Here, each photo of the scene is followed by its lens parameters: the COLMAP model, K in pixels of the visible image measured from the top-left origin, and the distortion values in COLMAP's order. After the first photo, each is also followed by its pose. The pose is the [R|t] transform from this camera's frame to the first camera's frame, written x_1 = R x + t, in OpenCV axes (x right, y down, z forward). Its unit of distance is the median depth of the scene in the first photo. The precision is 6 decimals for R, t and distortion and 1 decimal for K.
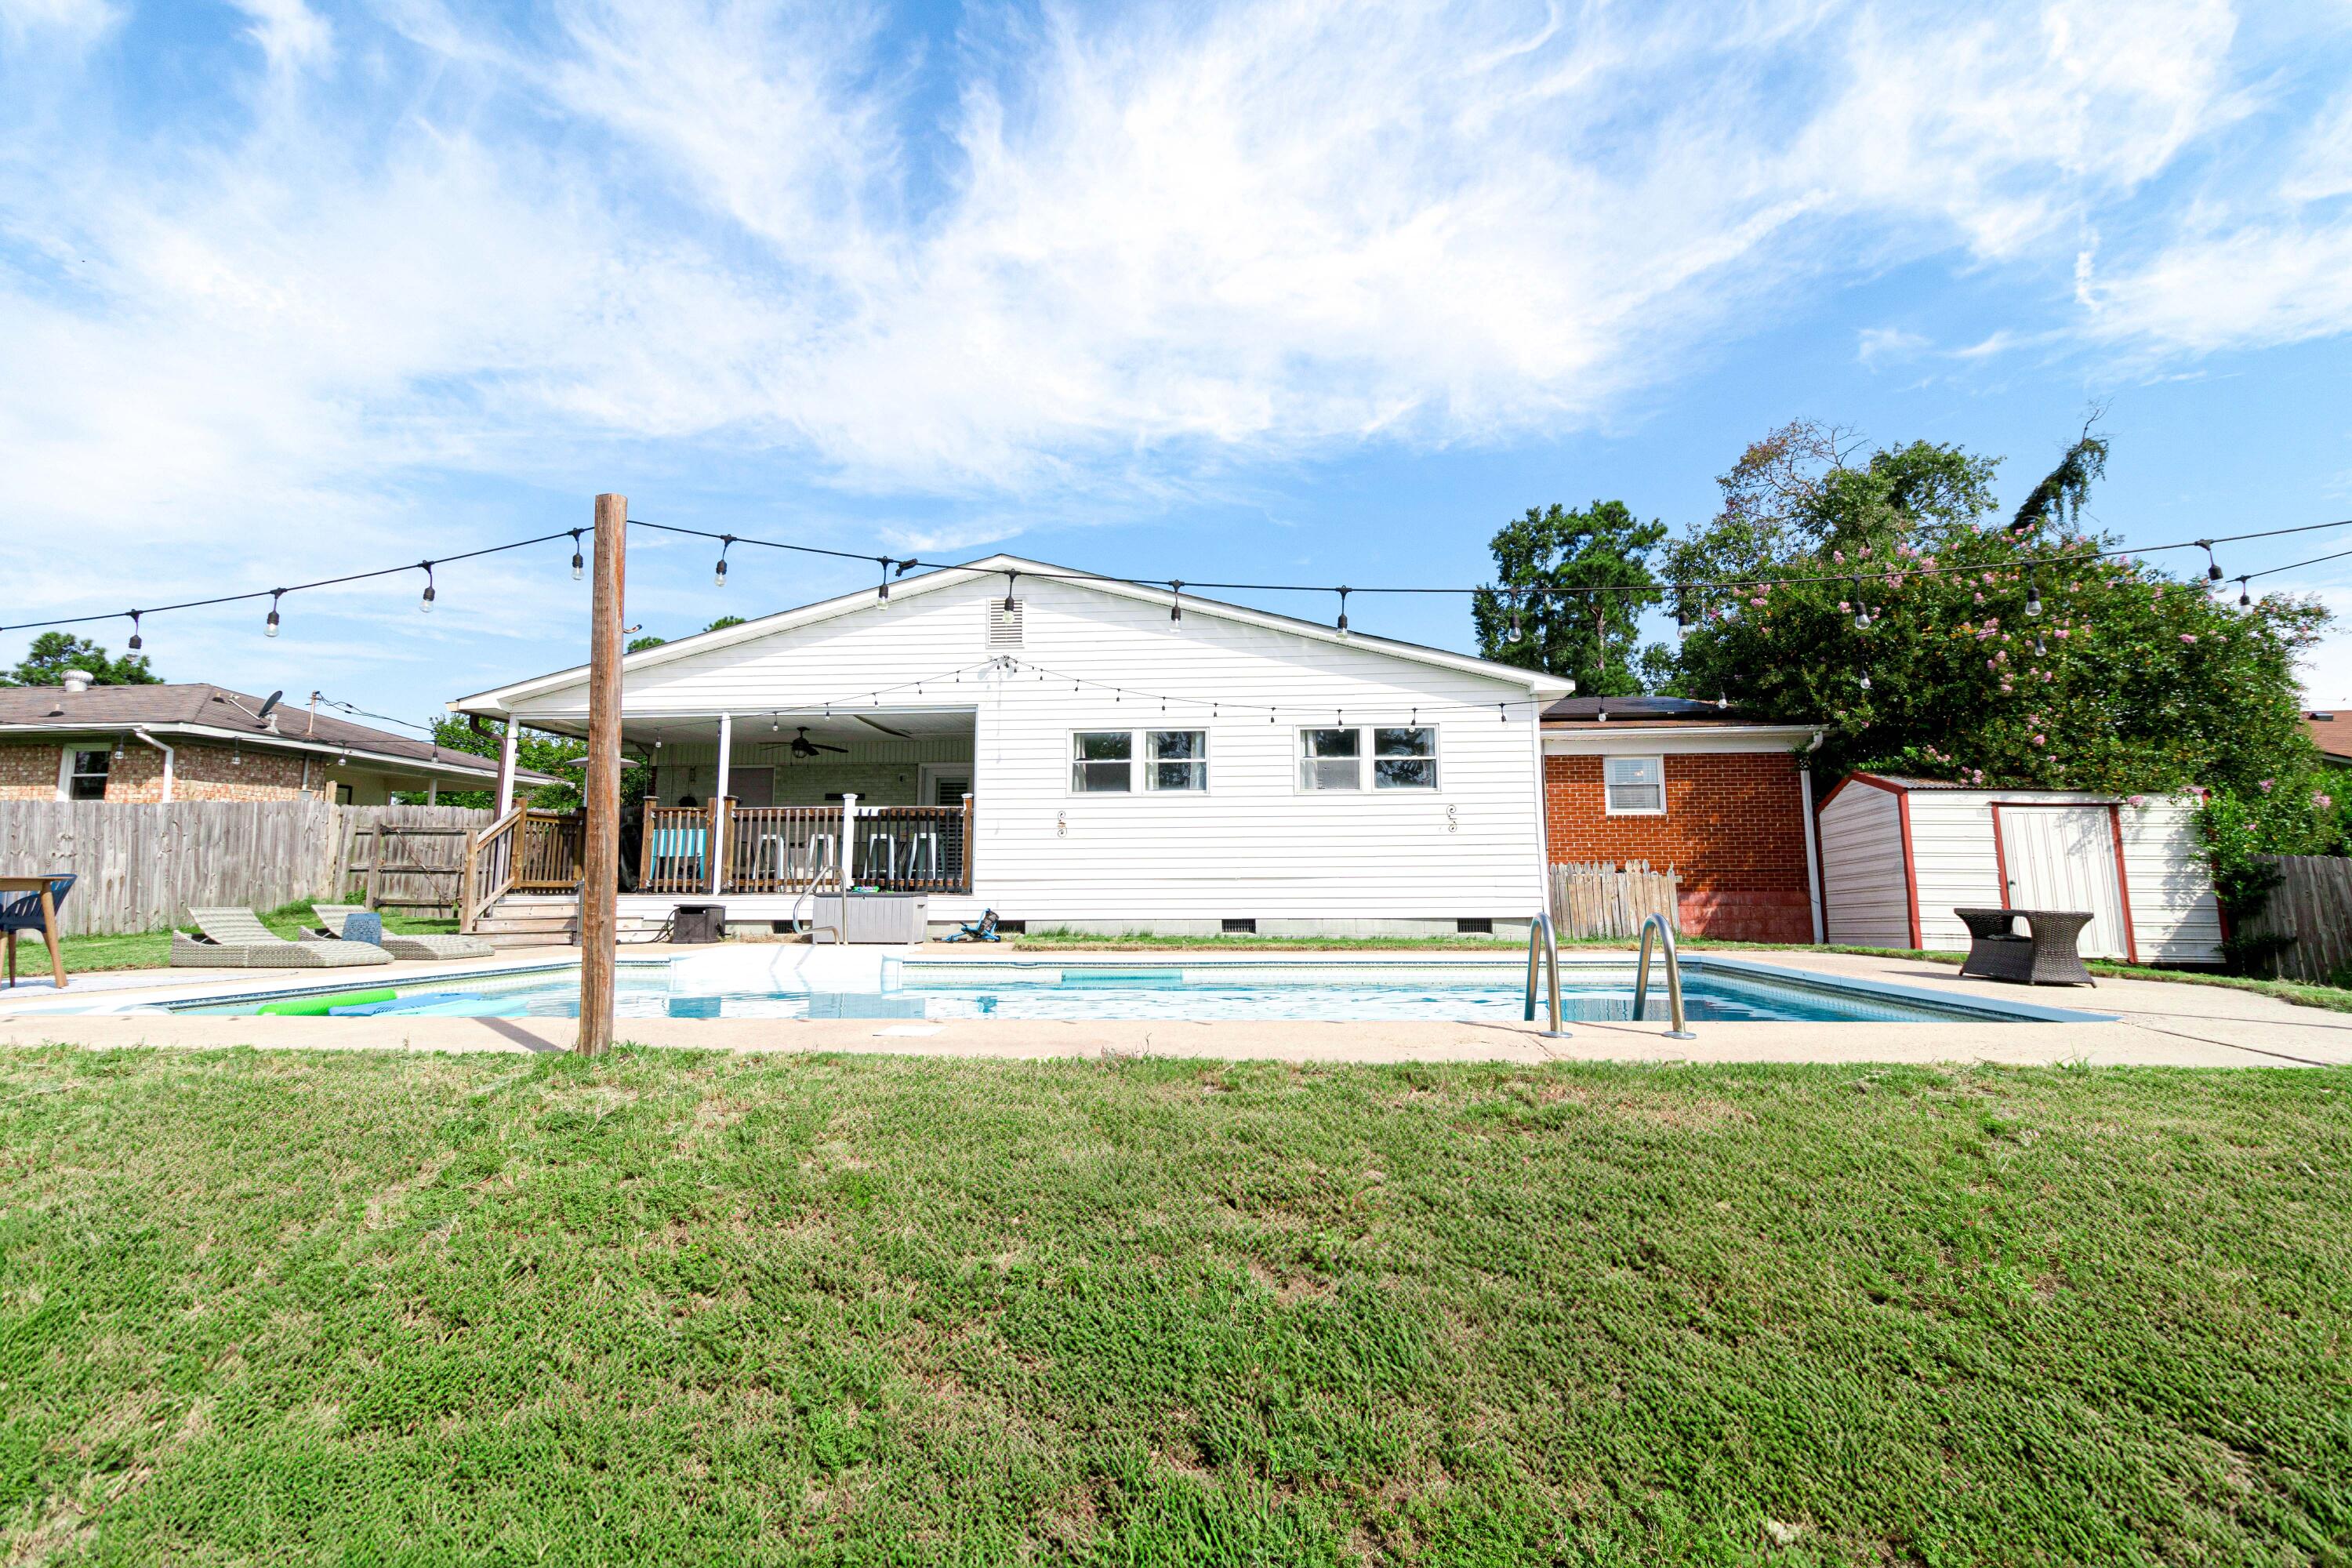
lens RADIAL K [[1193.3, 0, 1389.3], [0, 1193.3, 793.2], [0, 0, 1]] dist [0.009577, 0.000010]
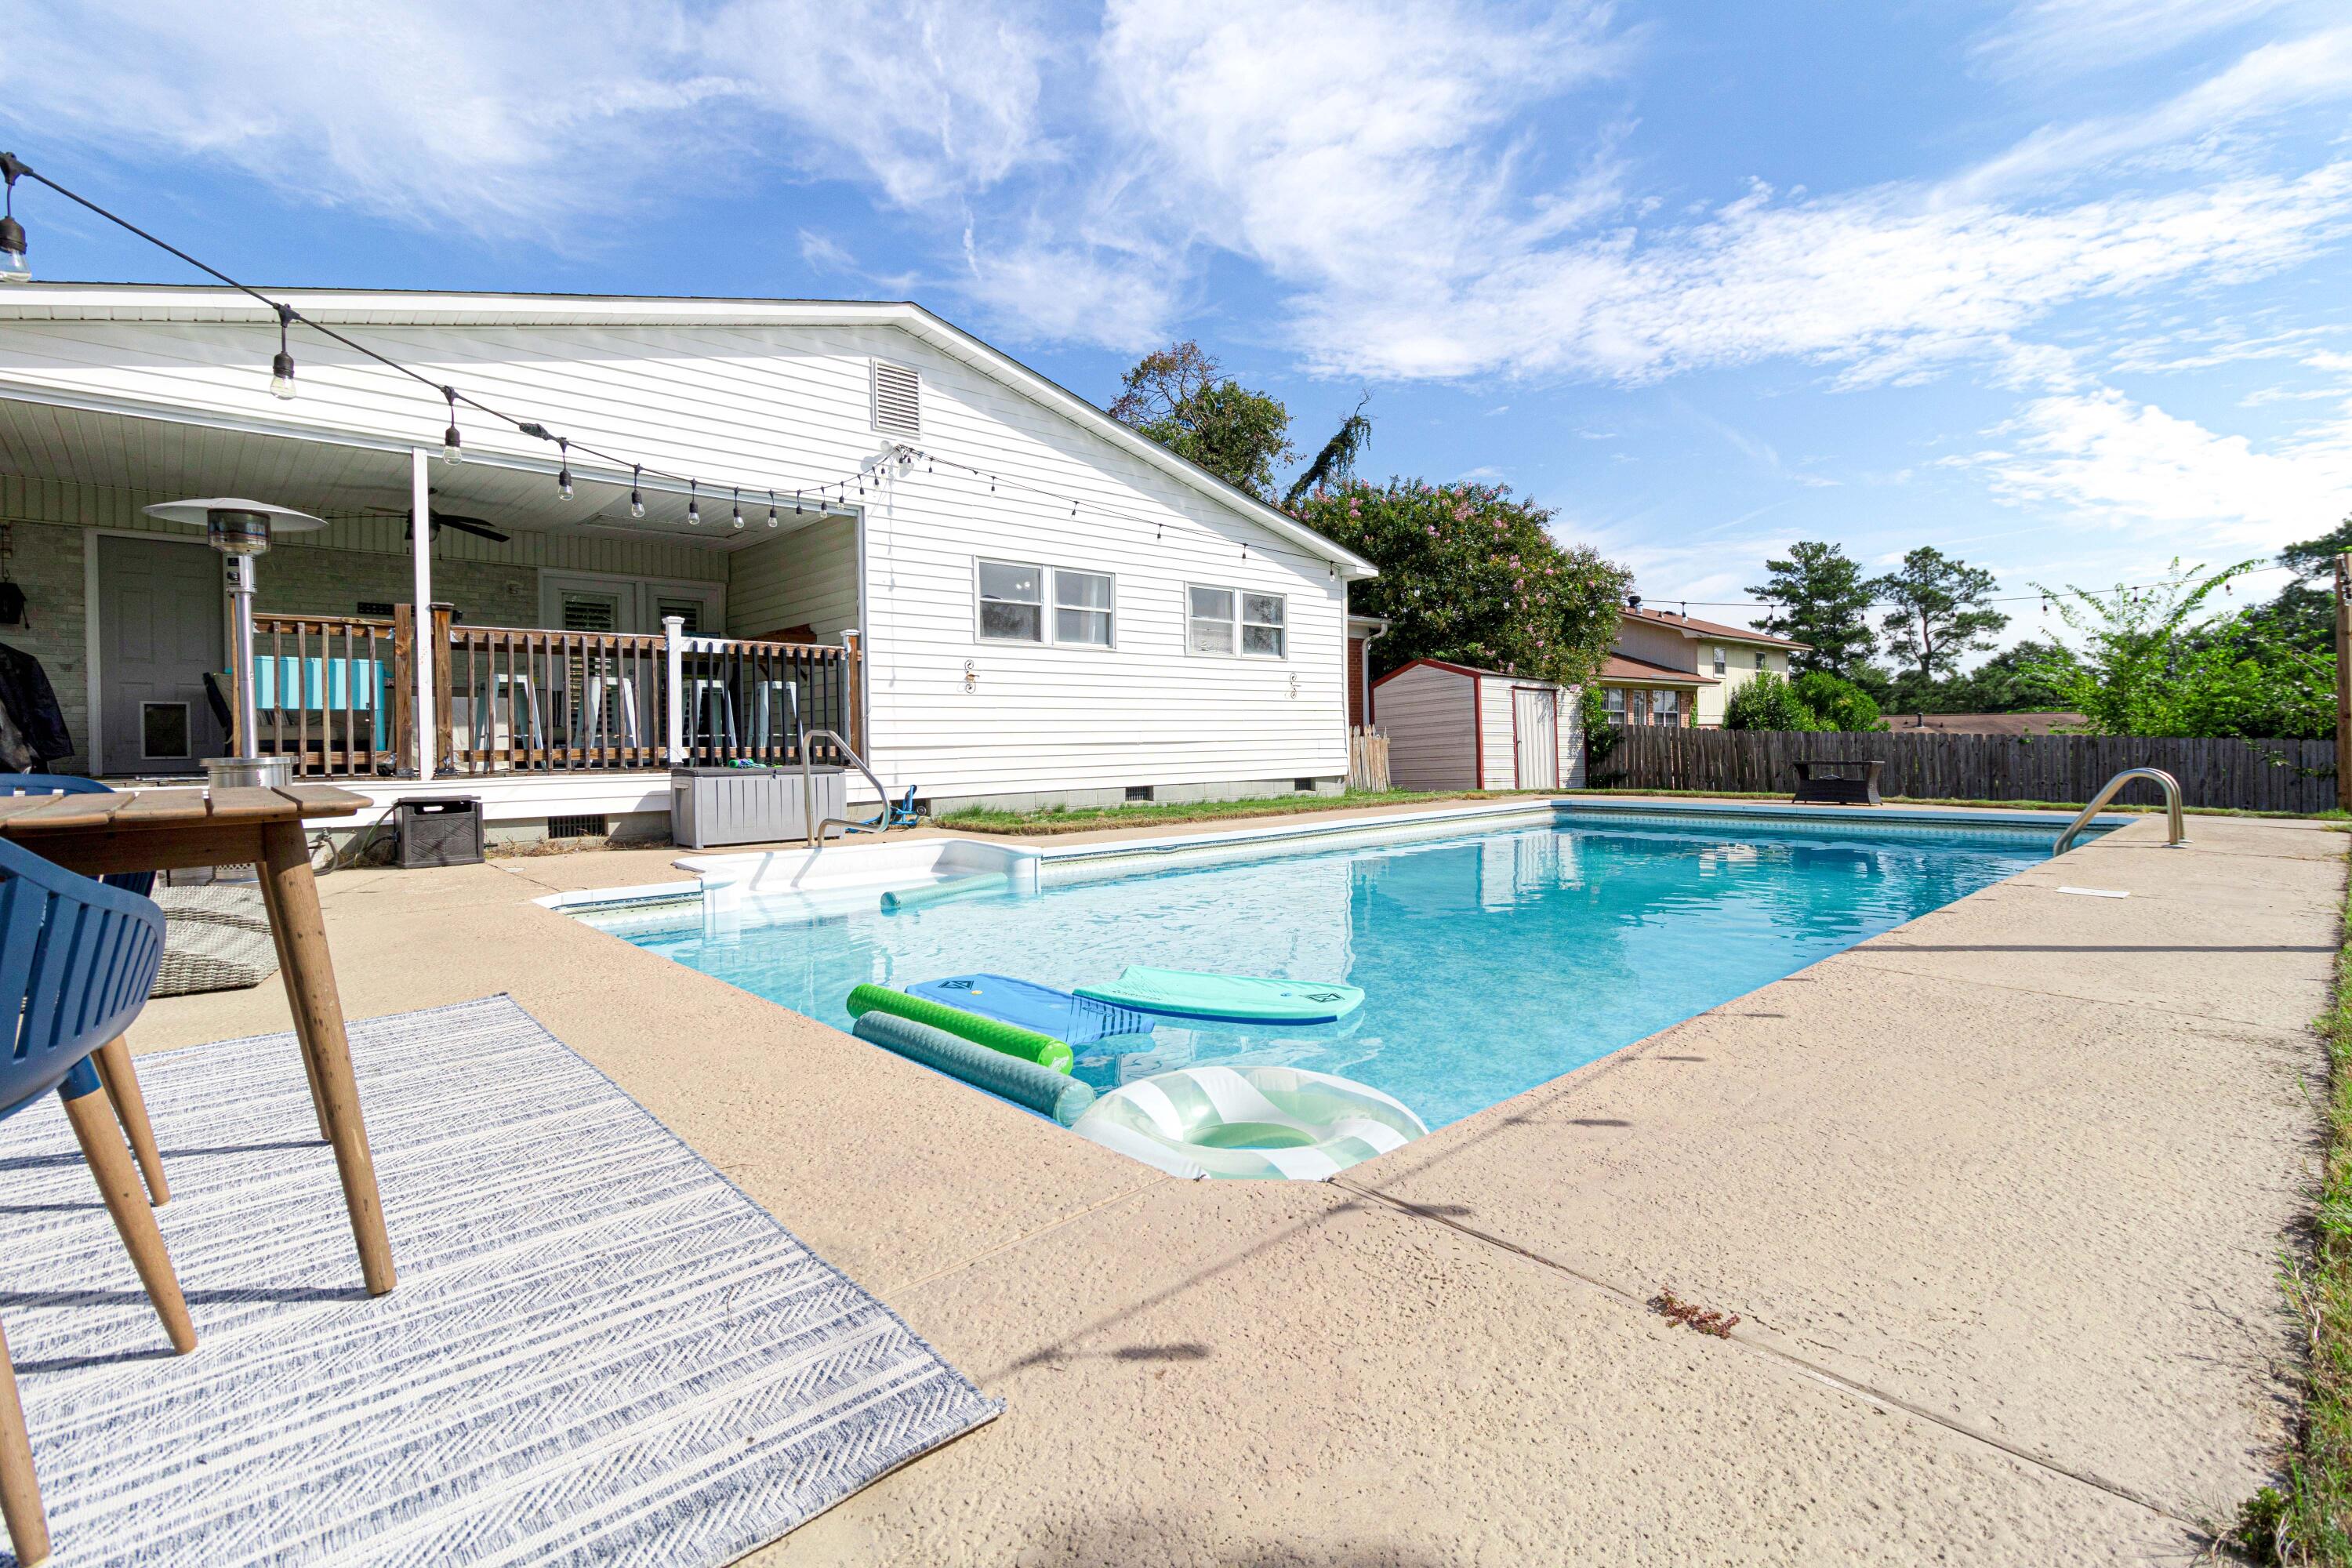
lens RADIAL K [[1077.7, 0, 1183.2], [0, 1077.7, 740.0], [0, 0, 1]] dist [-0.002059, -0.000454]
pose [[0.677839, -0.005583, 0.735190, -0.699407], [-0.051396, 0.997165, 0.054959, 0.021063], [-0.733412, -0.075039, 0.675630, 0.402221]]
